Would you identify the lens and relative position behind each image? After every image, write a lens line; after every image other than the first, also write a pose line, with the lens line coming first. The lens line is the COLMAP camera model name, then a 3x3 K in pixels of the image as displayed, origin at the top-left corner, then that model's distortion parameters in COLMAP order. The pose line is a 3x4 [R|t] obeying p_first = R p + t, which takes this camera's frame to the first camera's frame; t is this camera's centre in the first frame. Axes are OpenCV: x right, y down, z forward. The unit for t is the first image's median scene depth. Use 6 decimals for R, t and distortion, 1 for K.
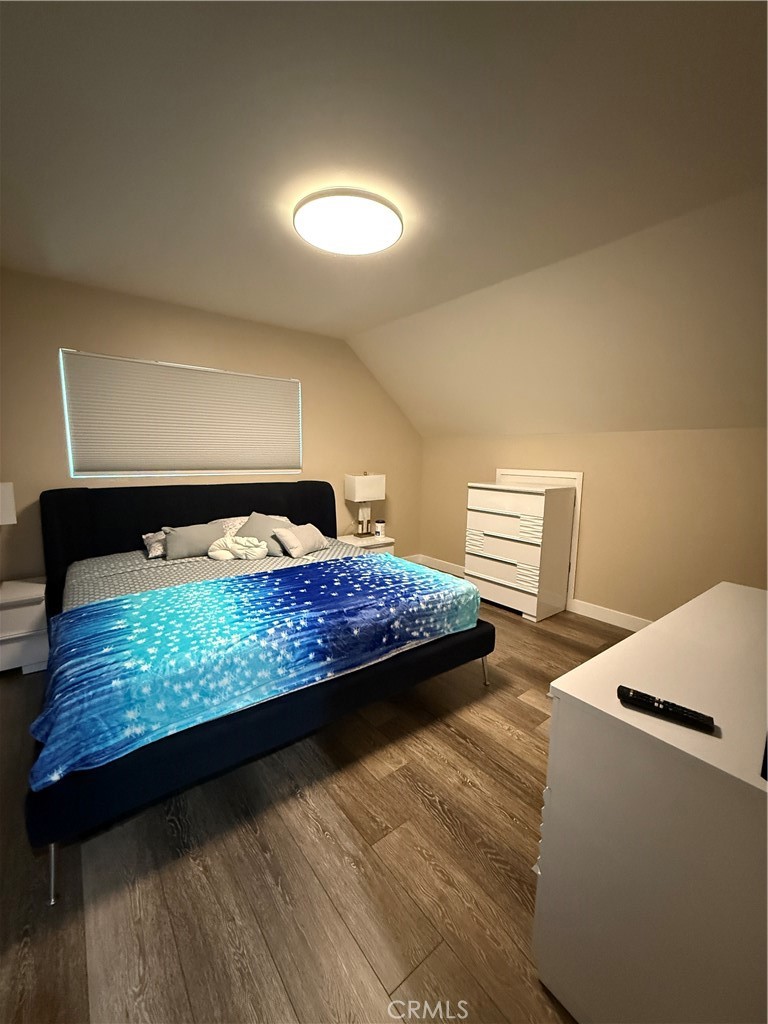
lens RADIAL K [[406.8, 0, 384.0], [0, 406.8, 512.0], [0, 0, 1]] dist [0.001300, -0.000200]
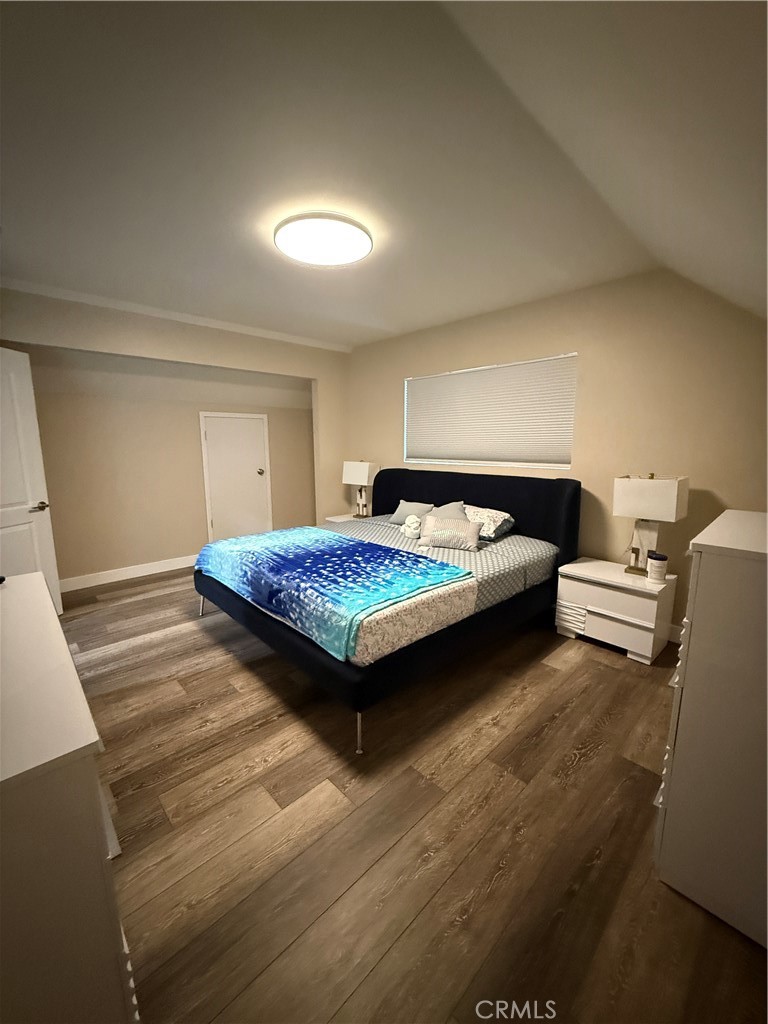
lens RADIAL K [[406.8, 0, 384.0], [0, 406.8, 512.0], [0, 0, 1]] dist [0.001300, -0.000200]
pose [[0.101573, 0.155422, -0.982612, 1.032869], [-0.136320, 0.980578, 0.141009, -0.139029], [0.985444, 0.119627, 0.120788, 1.005298]]
